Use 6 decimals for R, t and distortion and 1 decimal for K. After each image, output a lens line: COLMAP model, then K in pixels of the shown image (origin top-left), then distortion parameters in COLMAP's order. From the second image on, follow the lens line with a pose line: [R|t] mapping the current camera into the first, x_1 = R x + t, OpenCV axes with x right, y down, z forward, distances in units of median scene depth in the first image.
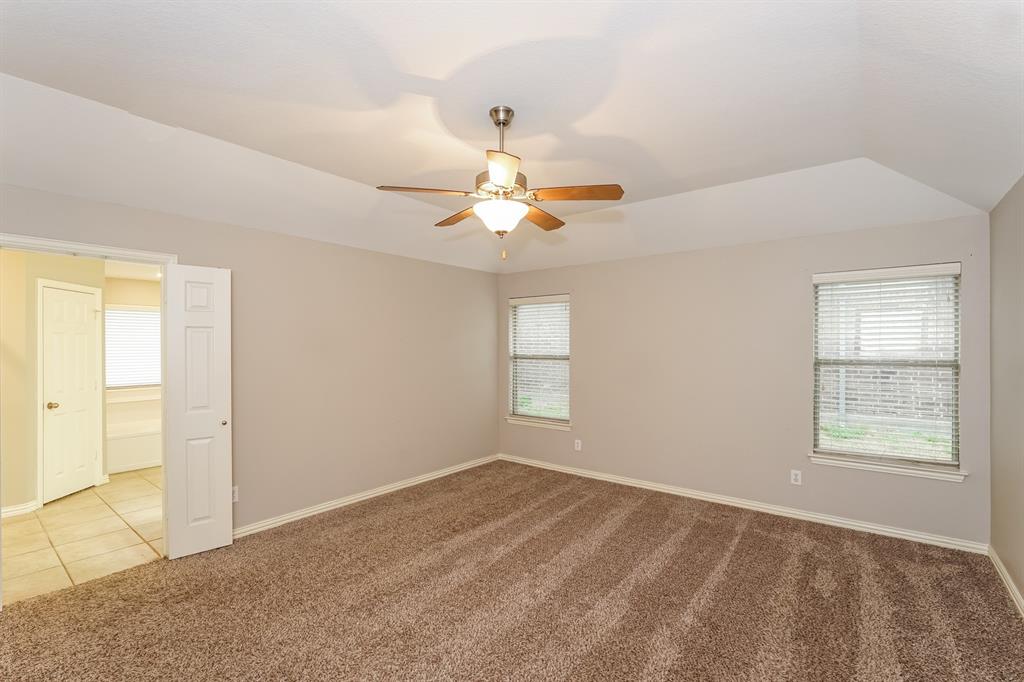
lens RADIAL K [[451.5, 0, 511.5], [0, 451.5, 344.6], [0, 0, 1]] dist [-0.002050, 0.000011]
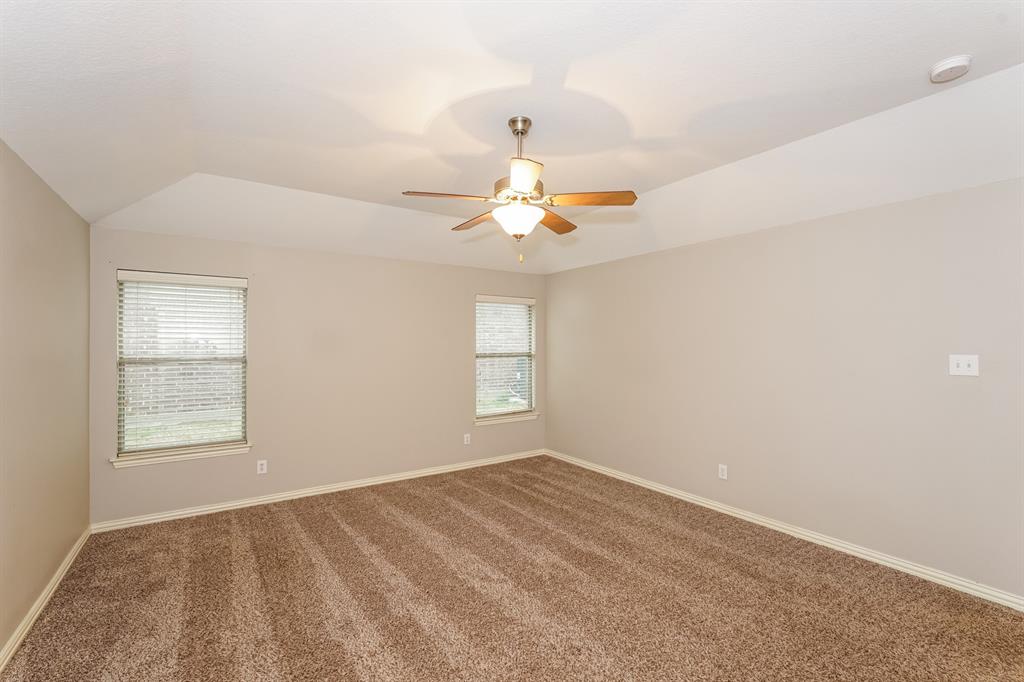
lens RADIAL K [[451.5, 0, 511.5], [0, 451.5, 344.6], [0, 0, 1]] dist [-0.002050, 0.000011]
pose [[0.306786, -0.002518, 0.951775, -0.750168], [-0.007507, 0.999959, 0.005065, -0.003521], [-0.951749, -0.008699, 0.306754, 0.520191]]
